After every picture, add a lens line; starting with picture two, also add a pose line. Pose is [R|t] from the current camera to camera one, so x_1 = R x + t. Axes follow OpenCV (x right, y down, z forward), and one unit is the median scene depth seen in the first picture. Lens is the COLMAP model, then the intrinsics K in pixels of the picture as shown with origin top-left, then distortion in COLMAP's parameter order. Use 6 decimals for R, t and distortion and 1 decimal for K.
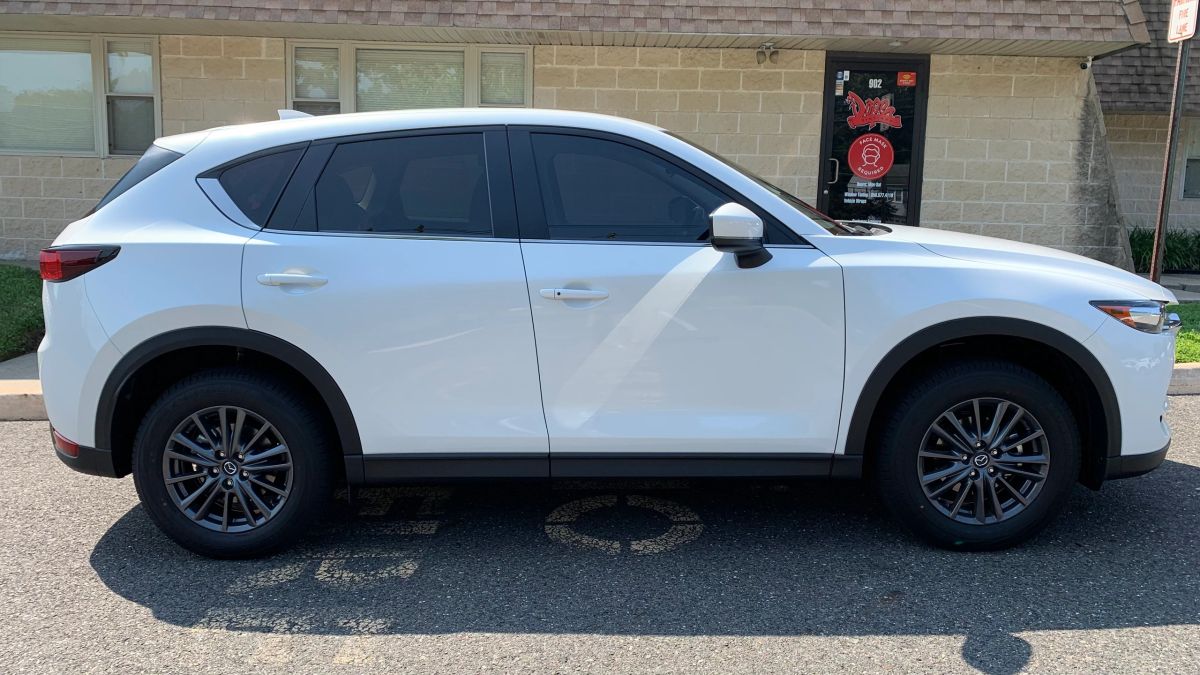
lens RADIAL K [[922.4, 0, 594.6], [0, 922.4, 341.5], [0, 0, 1]] dist [0.002284, 0.003719]
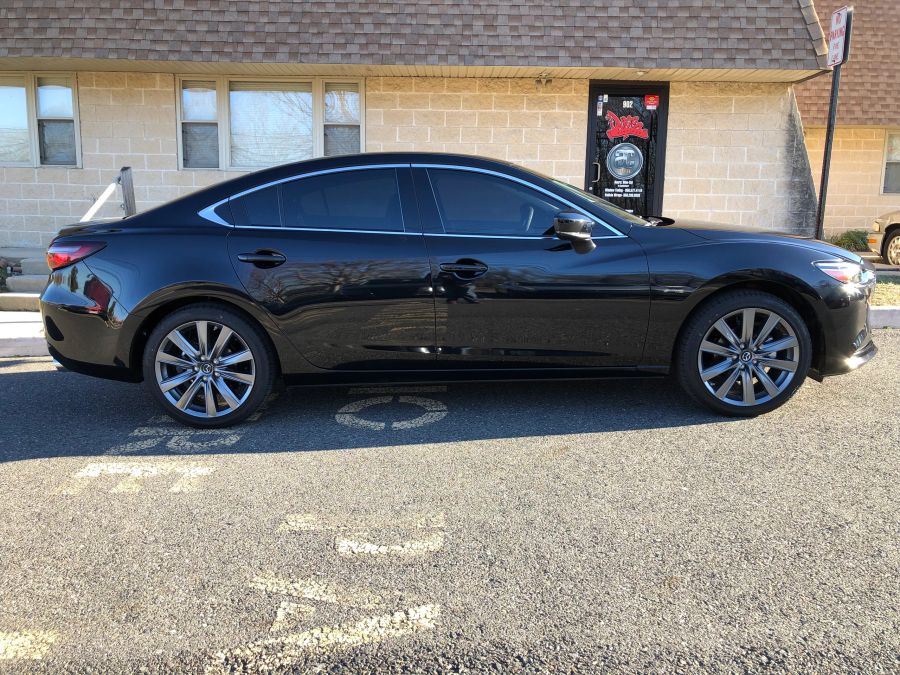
lens RADIAL K [[738.4, 0, 450.8], [0, 738.4, 336.7], [0, 0, 1]] dist [0.010054, -0.000386]
pose [[0.999943, -0.010605, 0.001386, 0.049437], [0.010573, 0.999713, 0.021486, 0.023718], [-0.001613, -0.021470, 0.999768, -0.051587]]
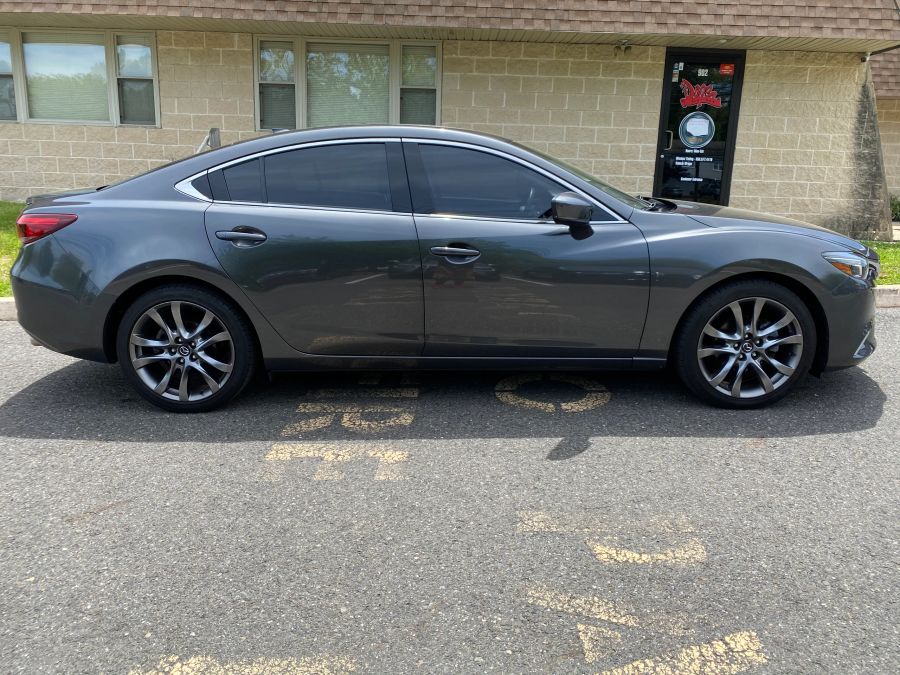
lens RADIAL K [[687.7, 0, 451.2], [0, 687.7, 337.9], [0, 0, 1]] dist [0.004666, -0.001311]
pose [[0.999963, 0.008061, -0.003009, -0.047928], [-0.007754, 0.995823, 0.090972, 0.009839], [0.003730, -0.090945, 0.995849, -0.009770]]
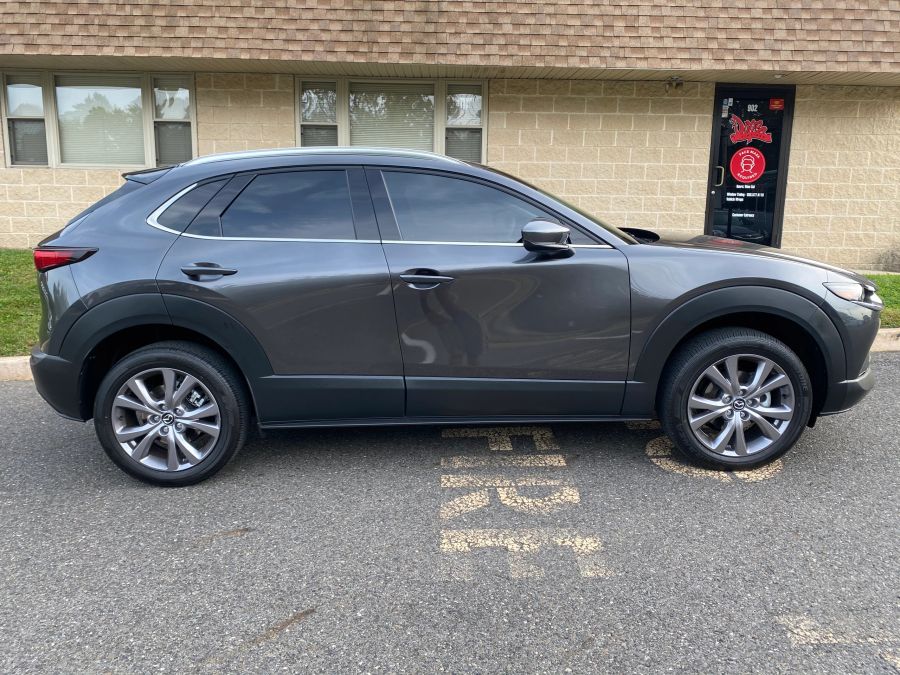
lens RADIAL K [[687.7, 0, 451.2], [0, 687.7, 337.9], [0, 0, 1]] dist [0.004666, -0.001311]
pose [[0.999830, -0.010181, 0.015389, -0.137455], [0.009505, 0.999014, 0.043371, -0.003153], [-0.015816, -0.043217, 0.998941, 0.028571]]
